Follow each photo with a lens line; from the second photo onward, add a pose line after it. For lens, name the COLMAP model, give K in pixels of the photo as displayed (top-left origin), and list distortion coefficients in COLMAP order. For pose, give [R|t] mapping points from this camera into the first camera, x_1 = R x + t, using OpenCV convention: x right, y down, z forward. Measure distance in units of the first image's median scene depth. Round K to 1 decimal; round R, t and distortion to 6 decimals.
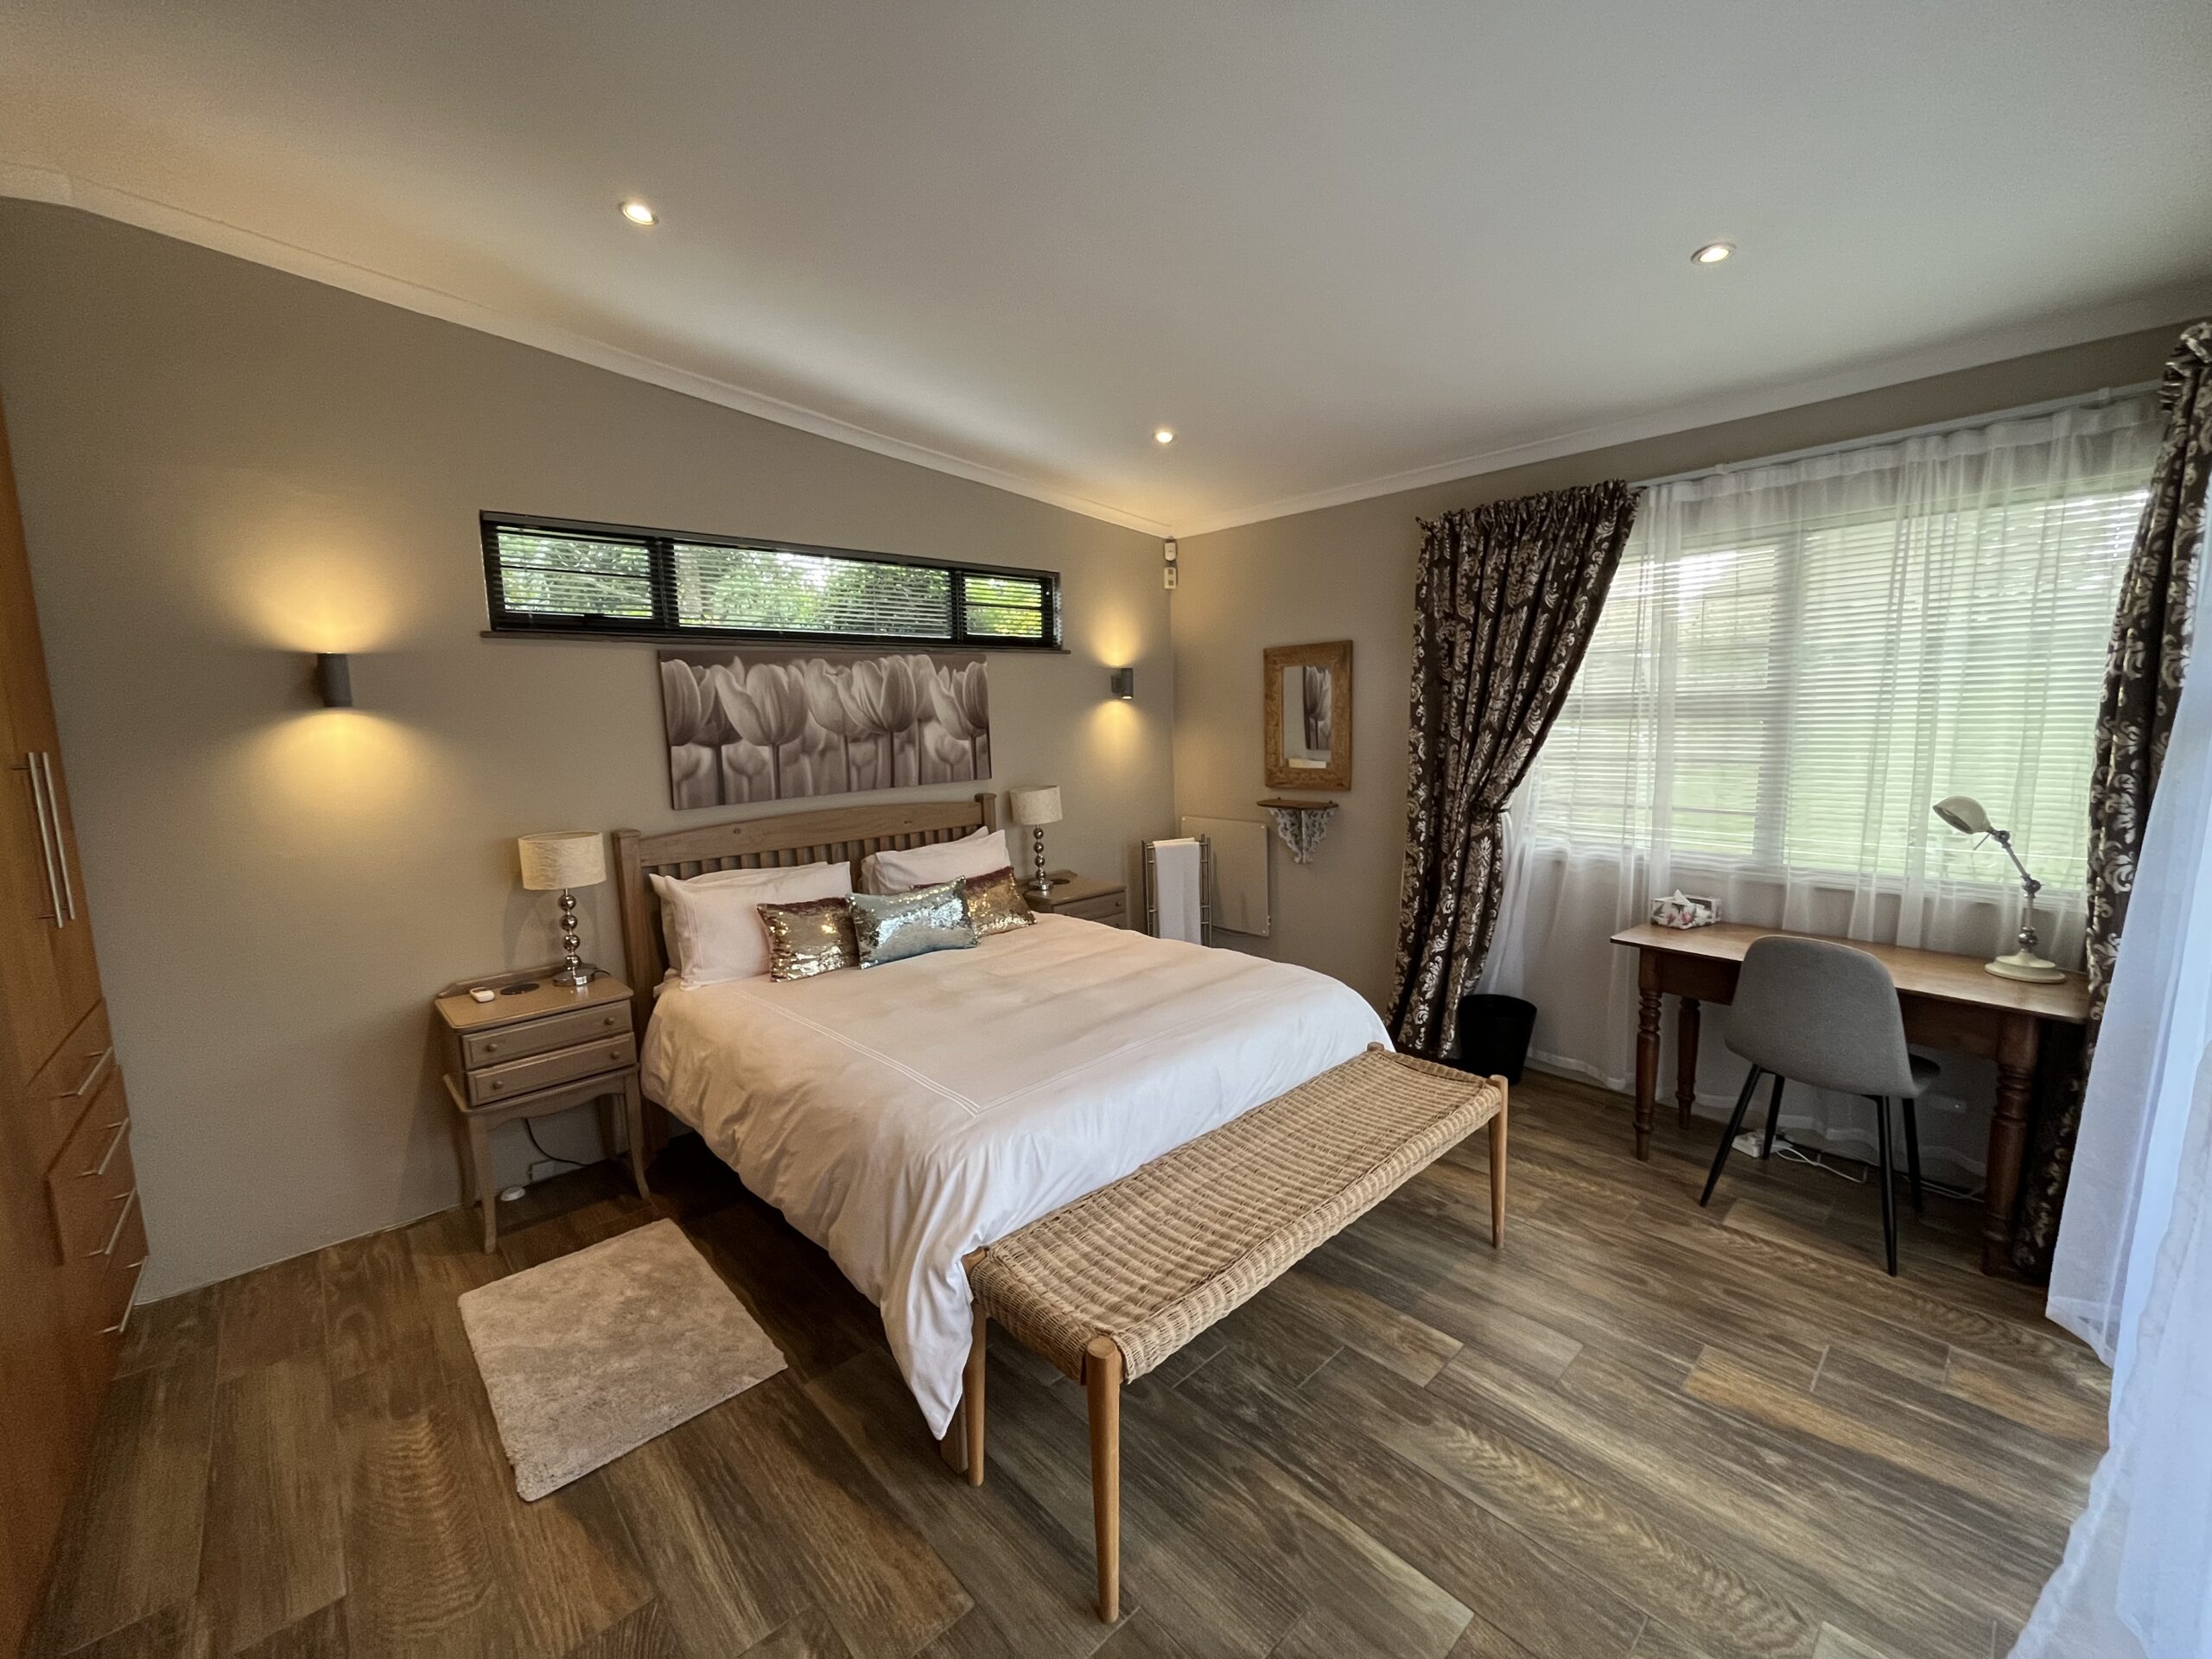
lens RADIAL K [[895.1, 0, 1107.5], [0, 895.1, 830.0], [0, 0, 1]] dist [-0.001596, -0.000346]
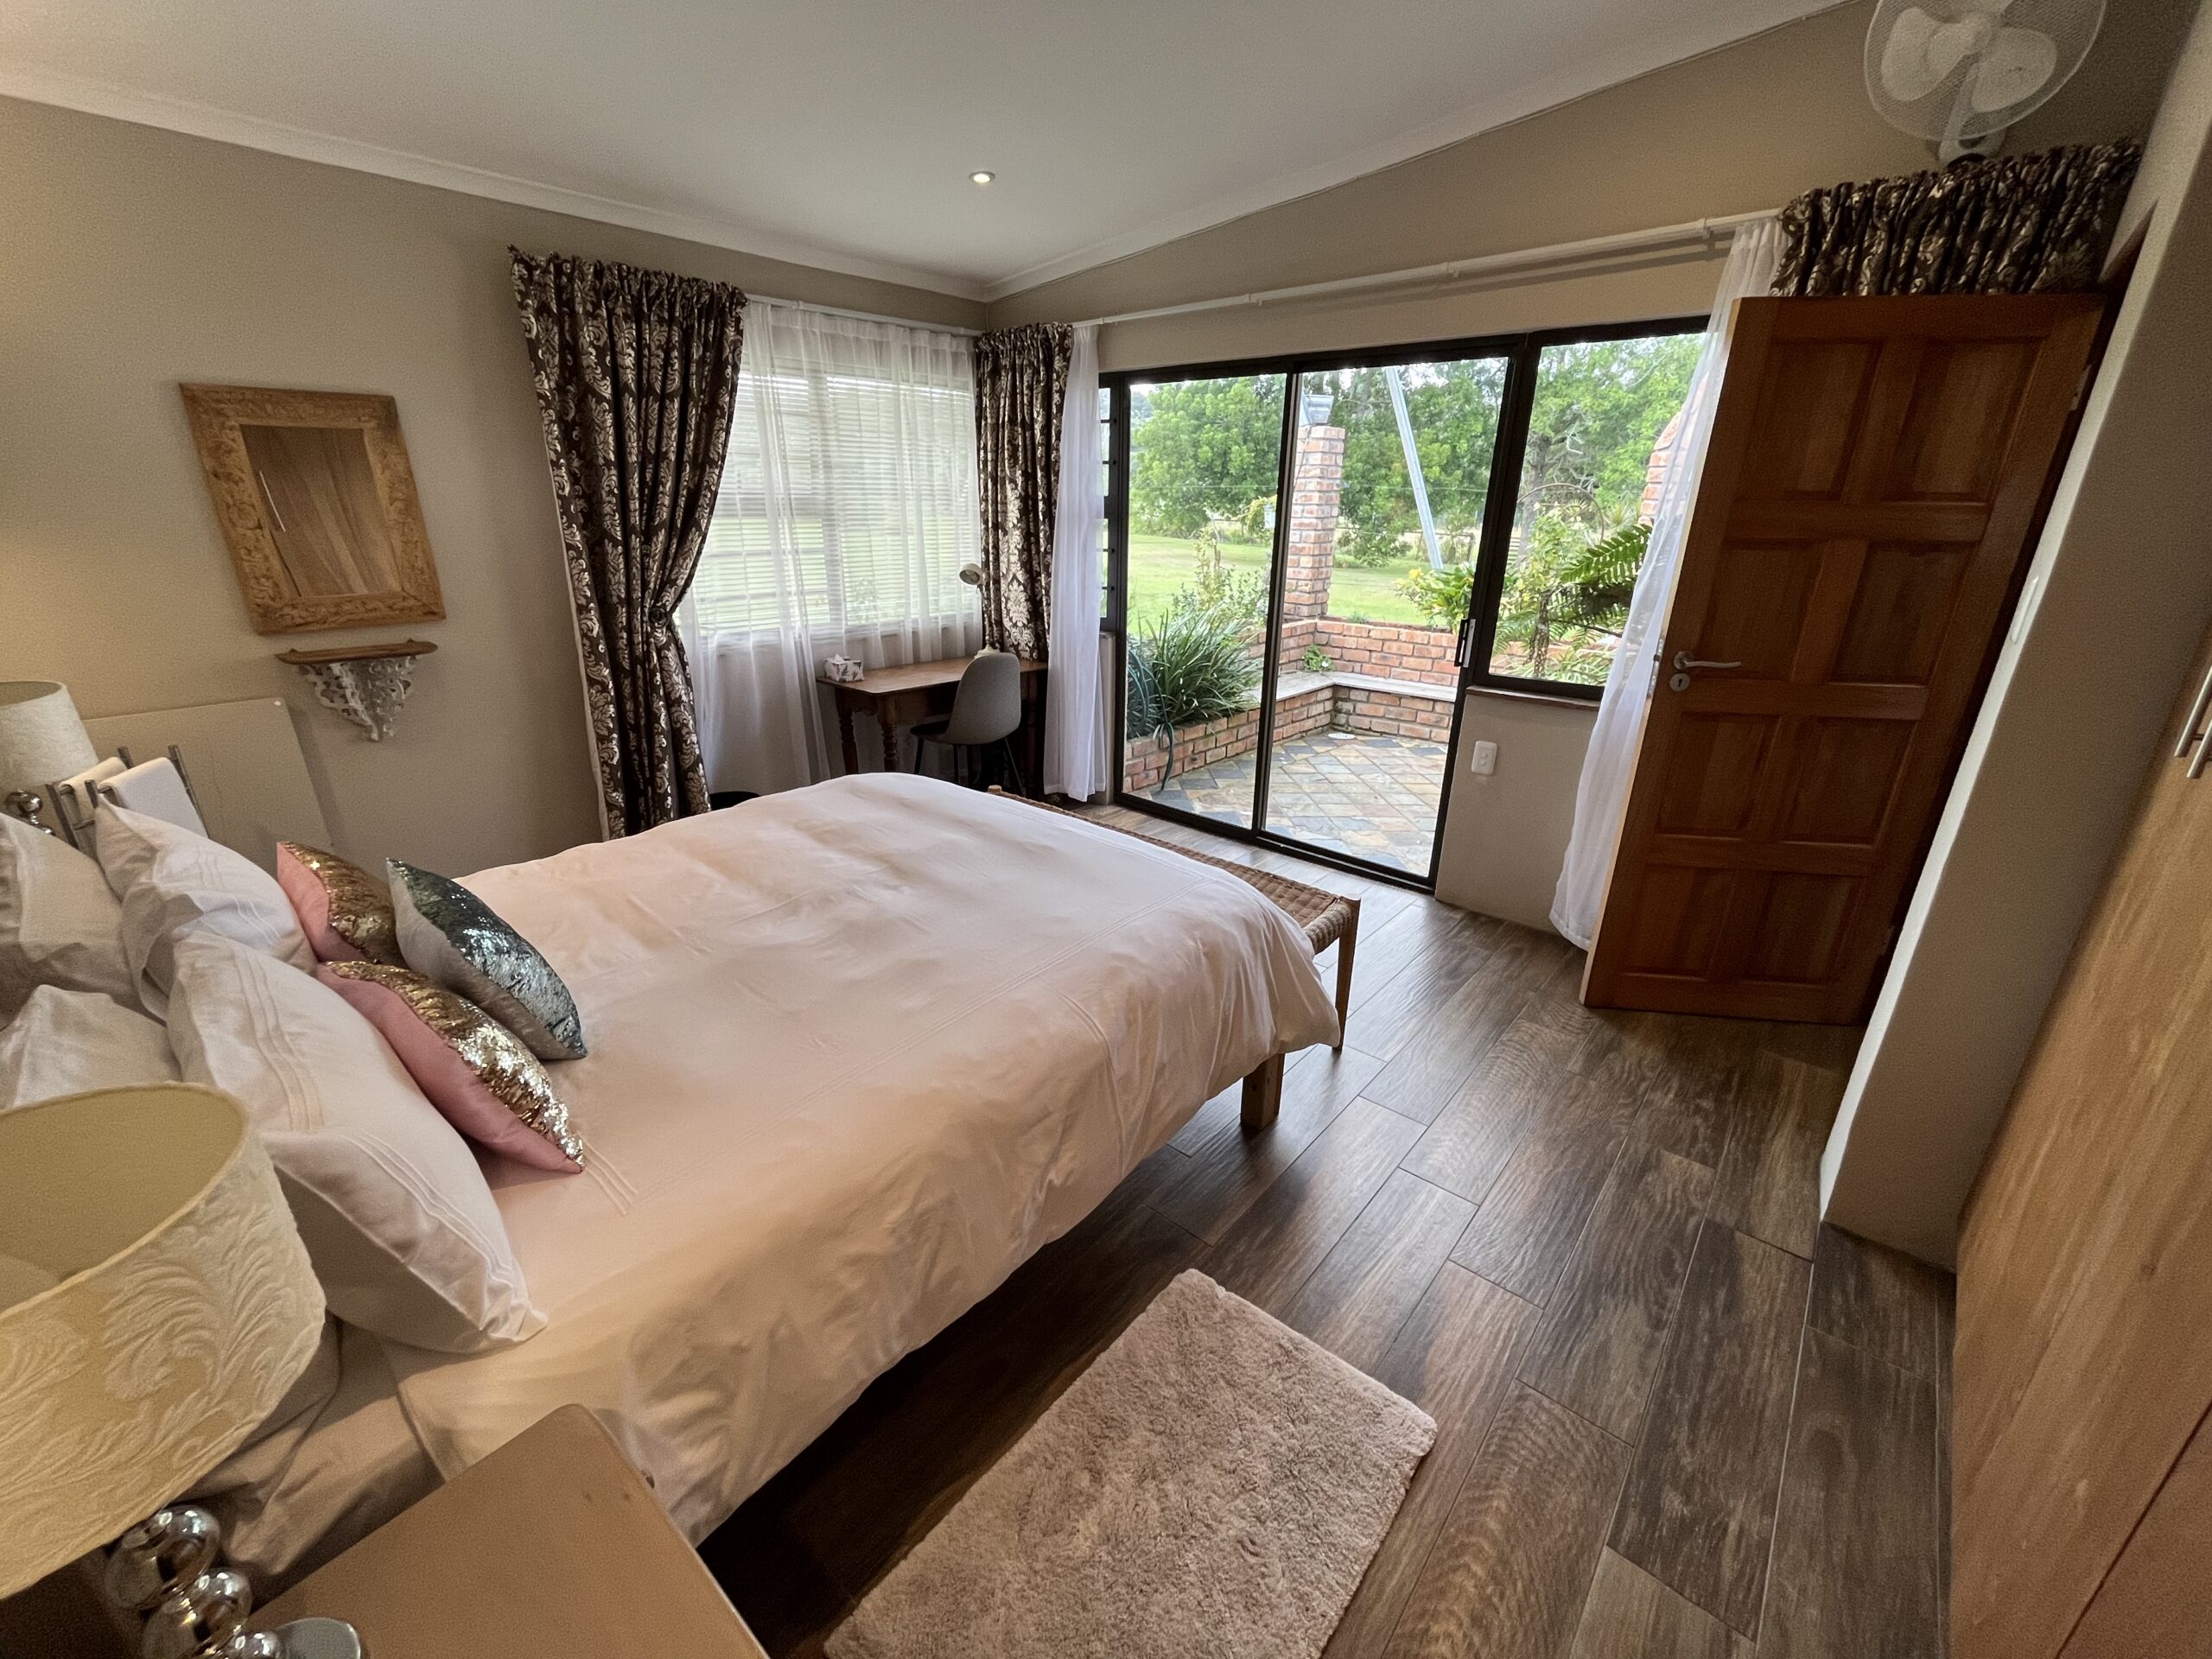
lens RADIAL K [[895.1, 0, 1110.9], [0, 895.1, 824.6], [0, 0, 1]] dist [-0.001596, -0.000346]
pose [[-0.114914, -0.316887, 0.941476, -0.778074], [0.122280, 0.936034, 0.329981, -0.089788], [-0.985821, 0.153043, -0.068814, 0.794054]]
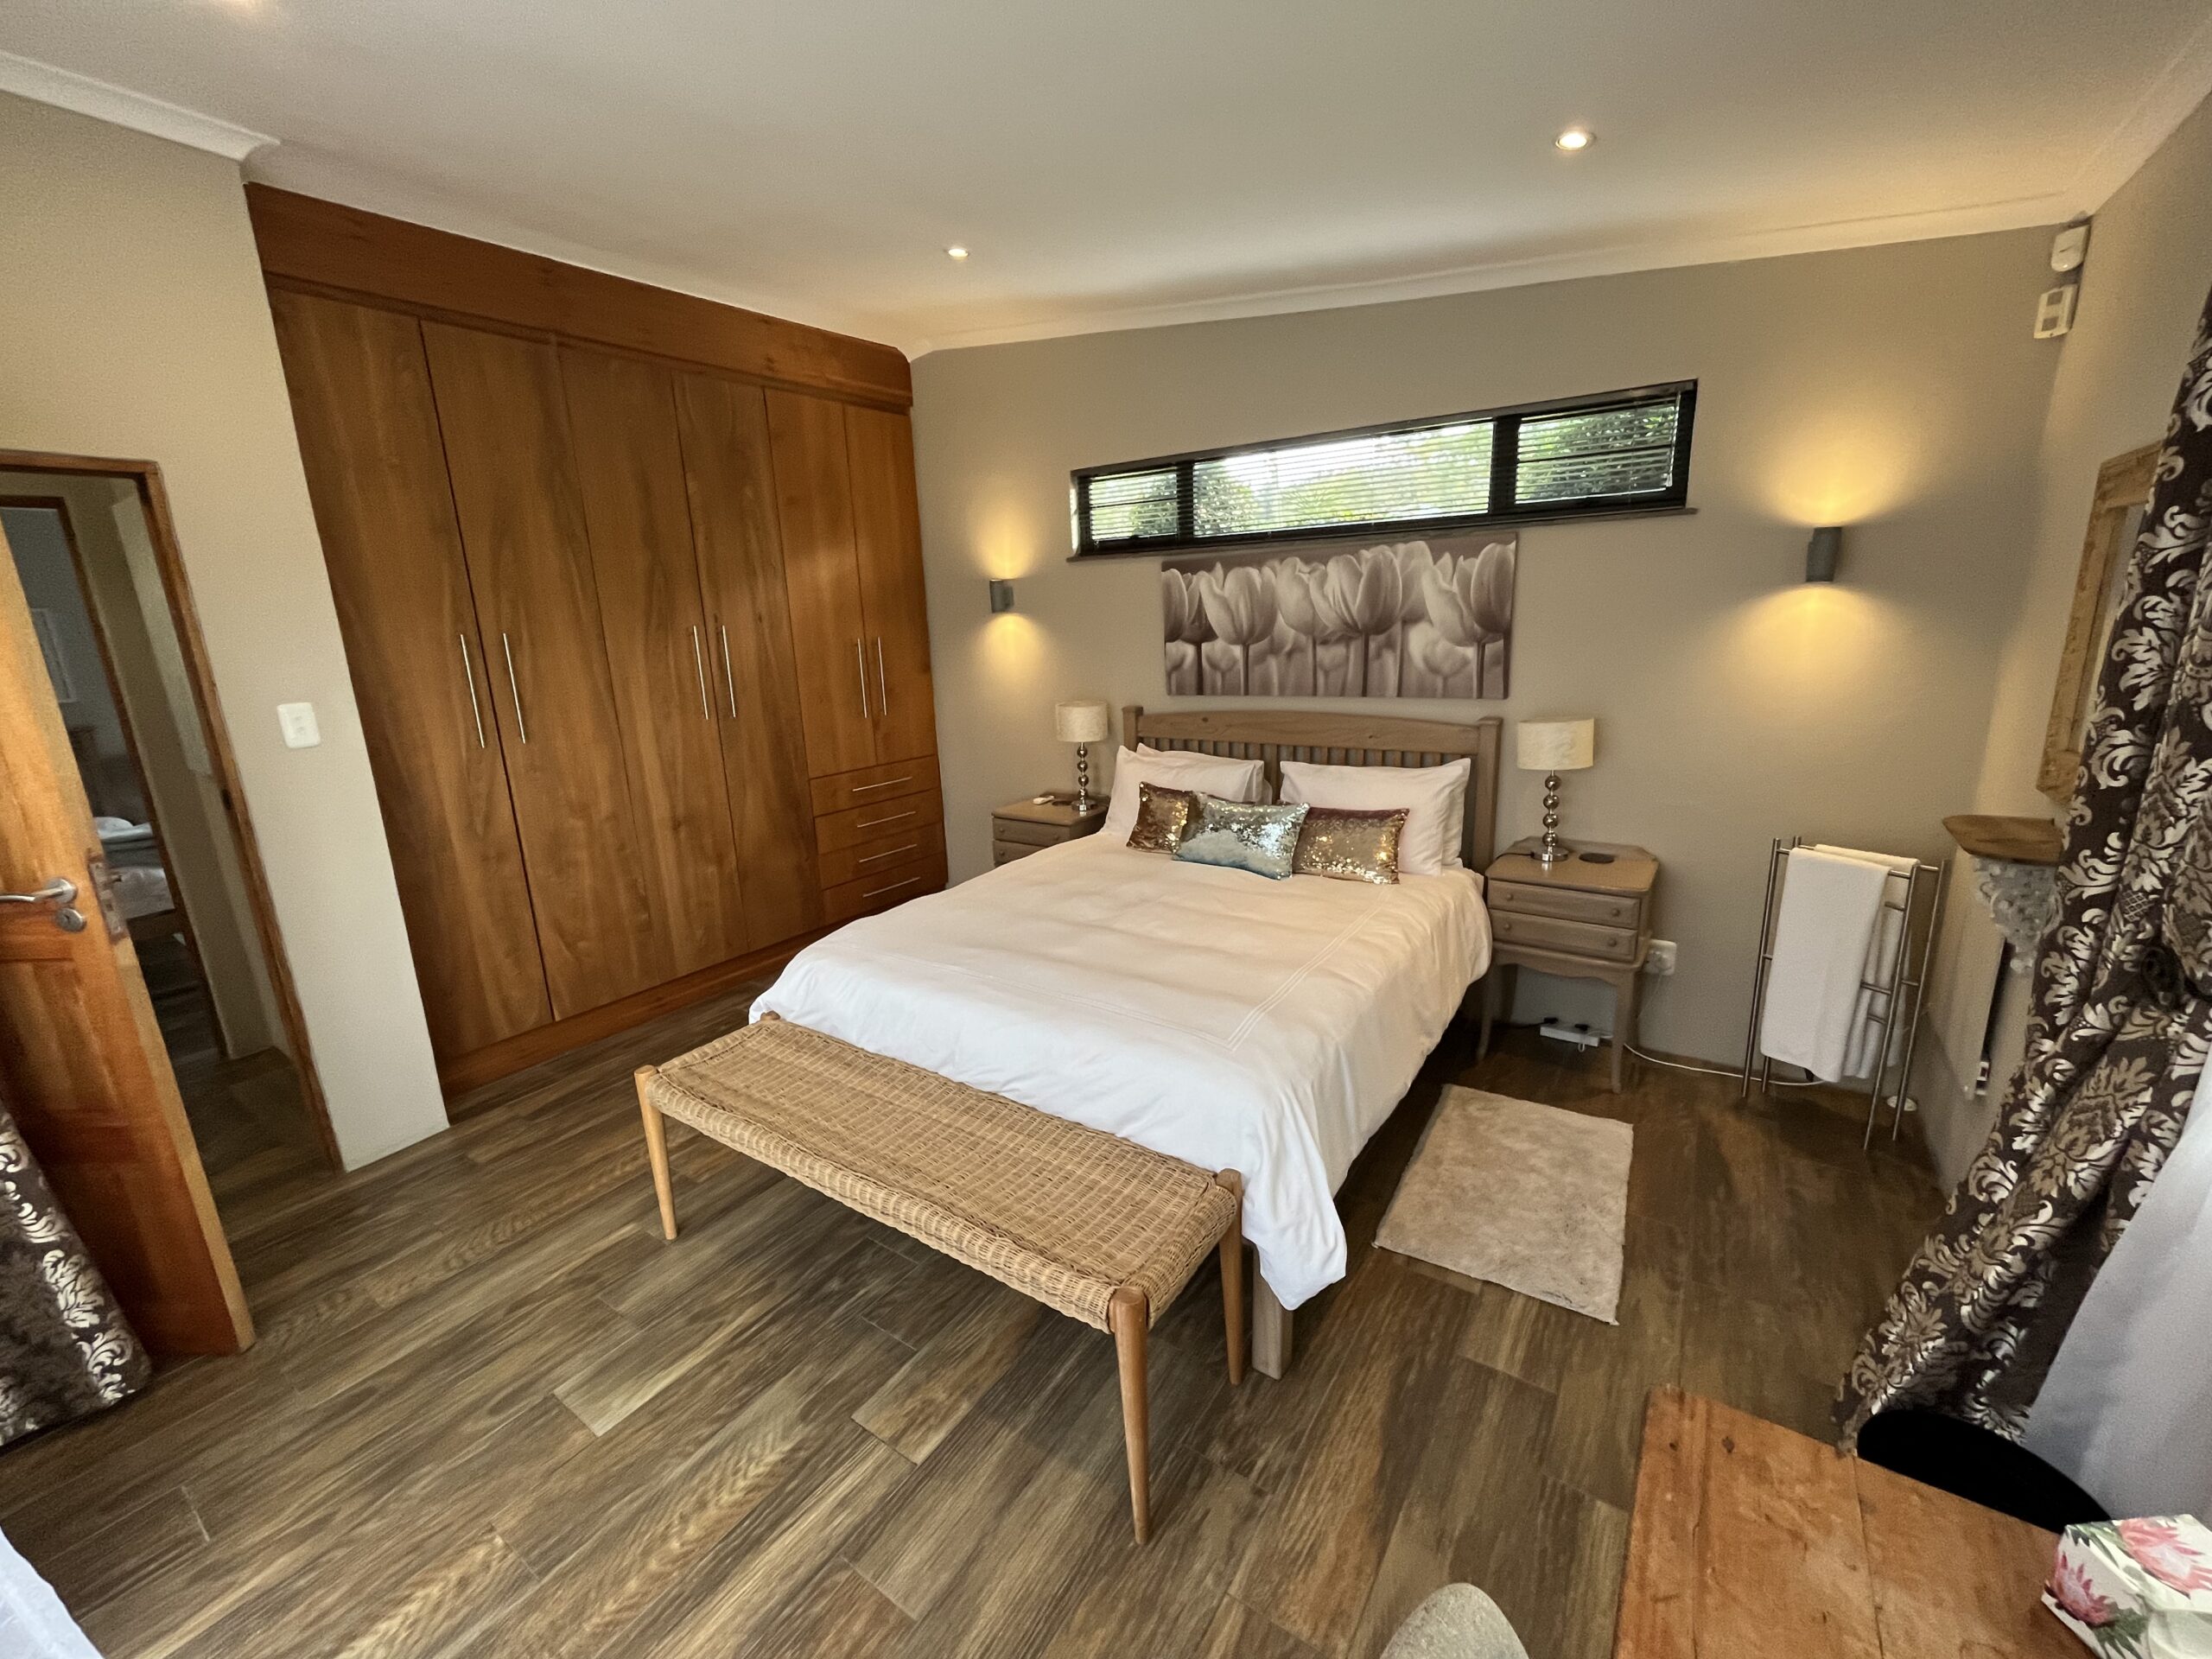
lens RADIAL K [[895.1, 0, 1103.0], [0, 895.1, 832.8], [0, 0, 1]] dist [-0.001596, -0.000346]
pose [[0.222252, 0.255235, -0.940988, 0.787106], [-0.096961, 0.966129, 0.239153, -0.140649], [0.970156, 0.038087, 0.239472, 0.708204]]
